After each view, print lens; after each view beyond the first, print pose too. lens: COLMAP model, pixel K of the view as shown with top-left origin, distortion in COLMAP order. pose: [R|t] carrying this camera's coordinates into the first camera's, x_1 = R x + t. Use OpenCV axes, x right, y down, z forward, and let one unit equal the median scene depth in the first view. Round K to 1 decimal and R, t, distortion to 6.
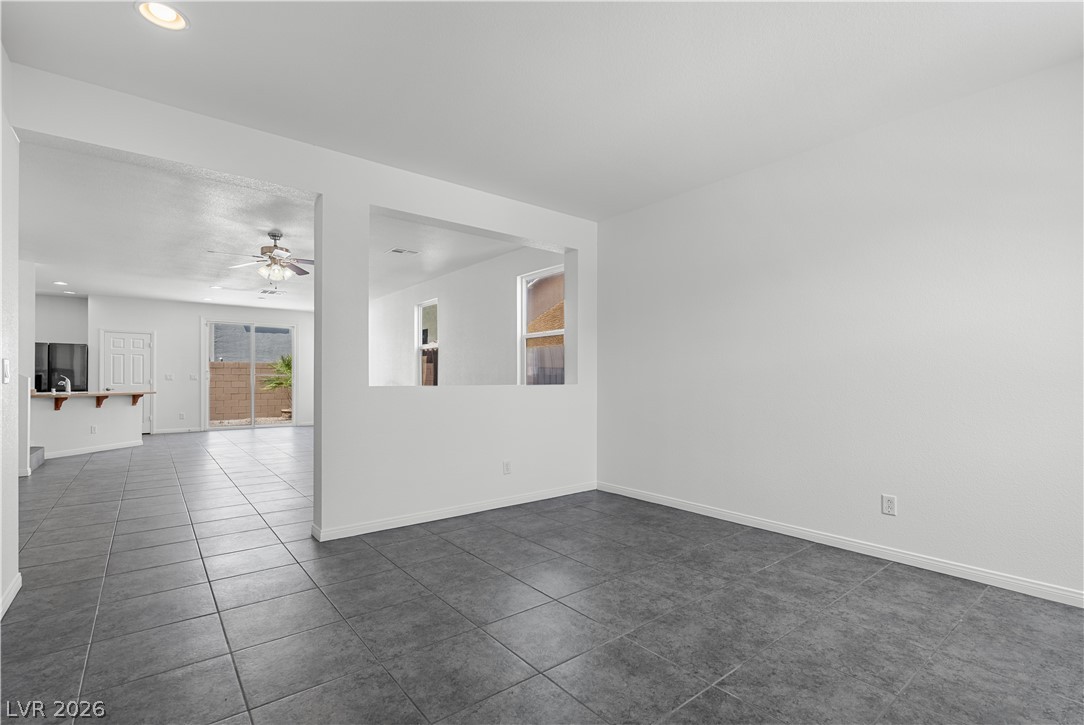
lens RADIAL K [[495.9, 0, 547.0], [0, 495.9, 371.6], [0, 0, 1]] dist [-0.002010, 0.000199]
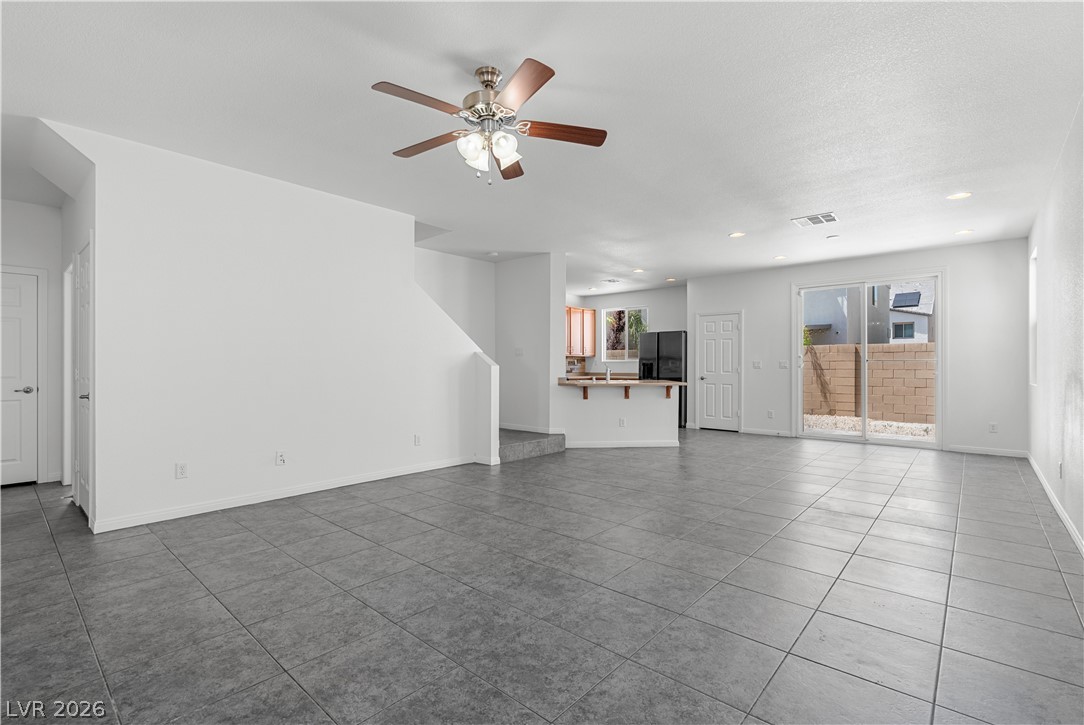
lens RADIAL K [[488.7, 0, 544.0], [0, 488.7, 364.5], [0, 0, 1]] dist [-0.002132, 0.000064]
pose [[0.171593, -0.002087, -0.985166, -0.113307], [0.015355, 0.999882, 0.000556, 0.015607], [0.985048, -0.015222, 0.171605, 1.566354]]
